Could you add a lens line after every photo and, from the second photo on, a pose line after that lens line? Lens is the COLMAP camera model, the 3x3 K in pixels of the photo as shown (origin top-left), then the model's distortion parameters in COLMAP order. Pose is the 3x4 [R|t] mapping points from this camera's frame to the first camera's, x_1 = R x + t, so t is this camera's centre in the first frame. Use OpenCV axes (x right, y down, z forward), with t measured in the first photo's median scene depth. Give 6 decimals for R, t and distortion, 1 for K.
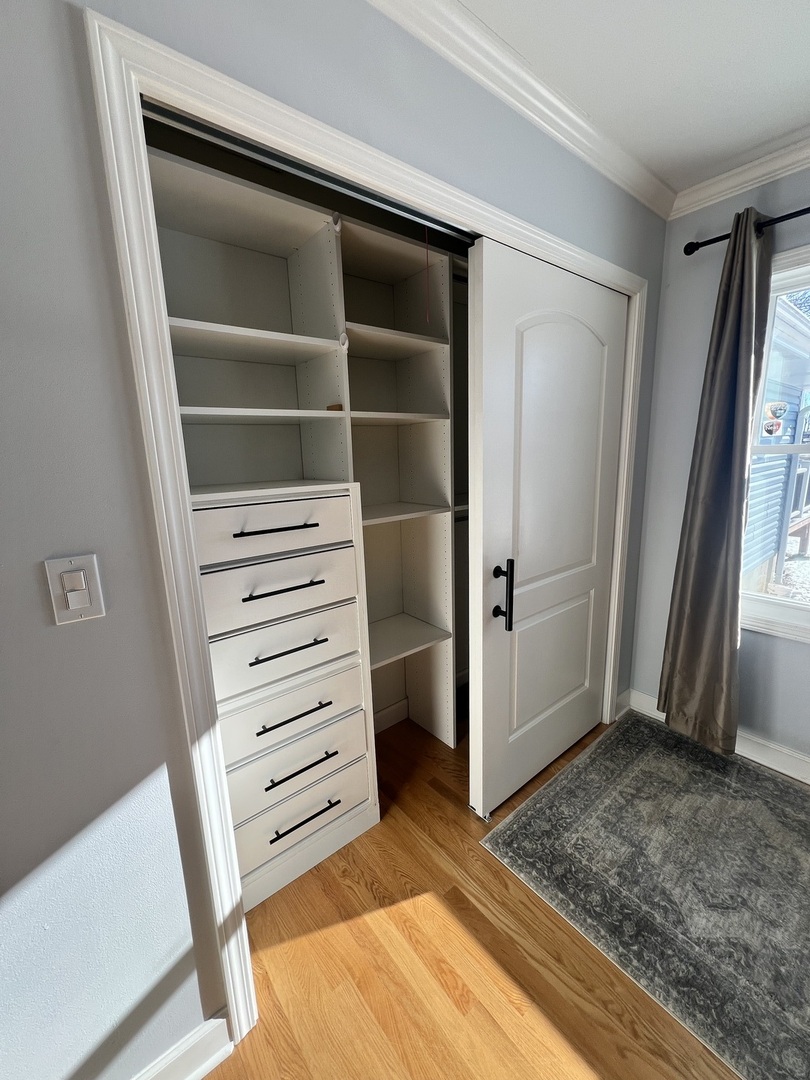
lens RADIAL K [[433.8, 0, 406.3], [0, 433.8, 539.9], [0, 0, 1]] dist [0.000164, 0.000050]
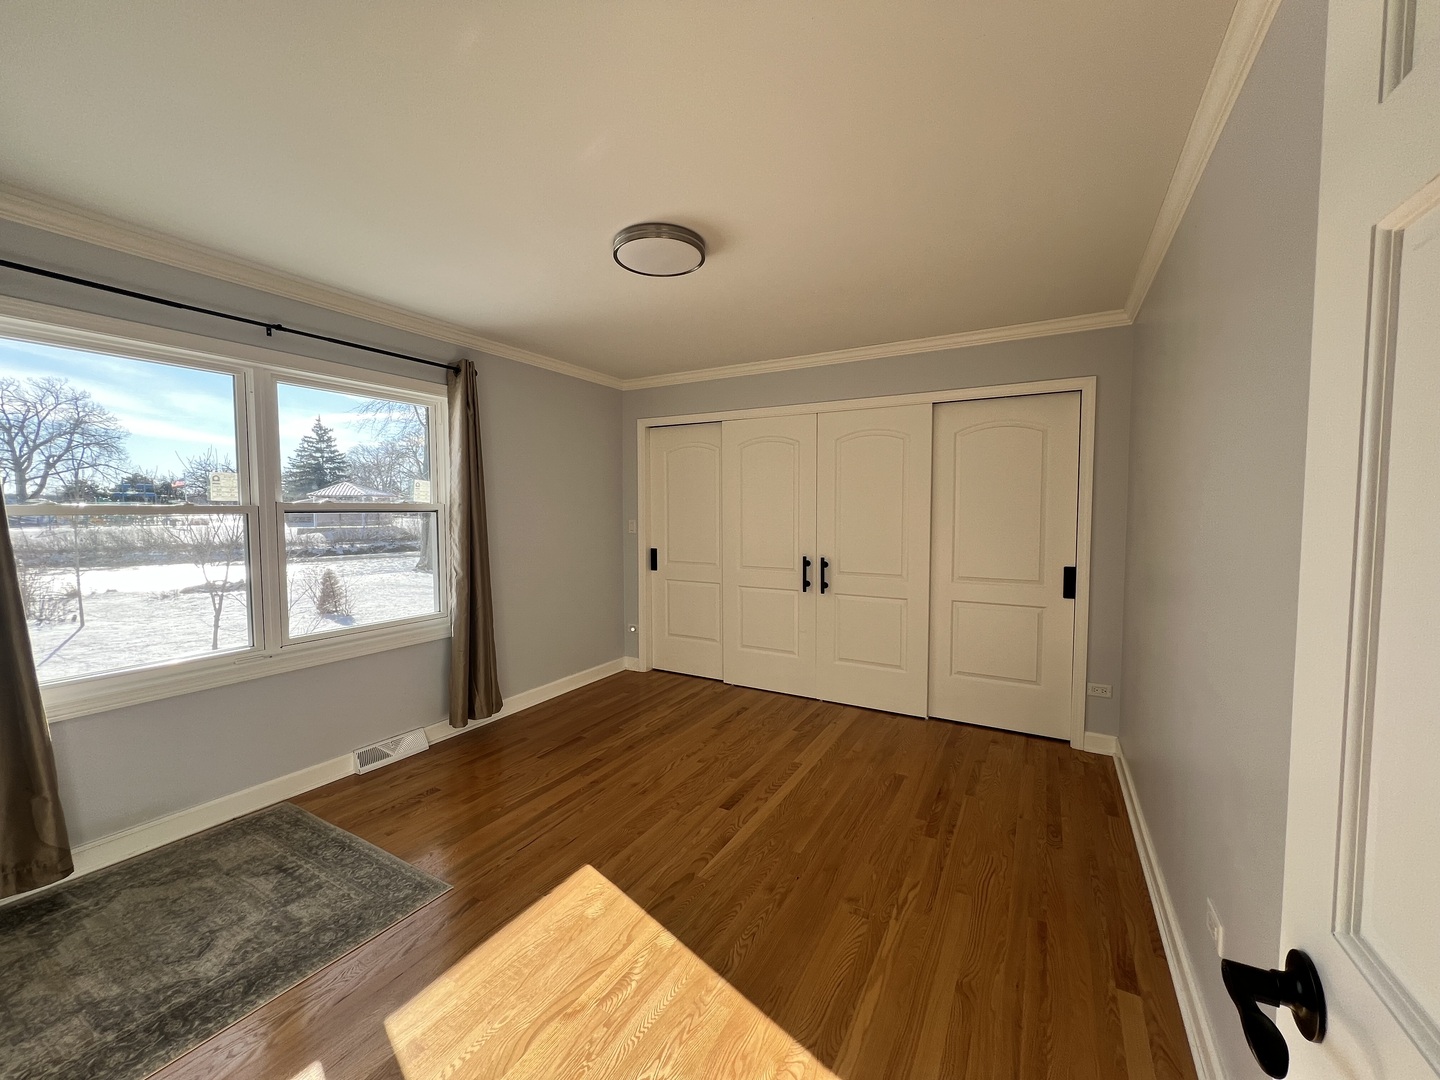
lens RADIAL K [[578.4, 0, 725.4], [0, 578.4, 538.9], [0, 0, 1]] dist [0.000164, 0.000050]
pose [[-0.357138, -0.027630, 0.933643, -0.959705], [0.203099, 0.973350, 0.106494, 0.019486], [-0.911704, 0.227655, -0.342008, 0.139647]]
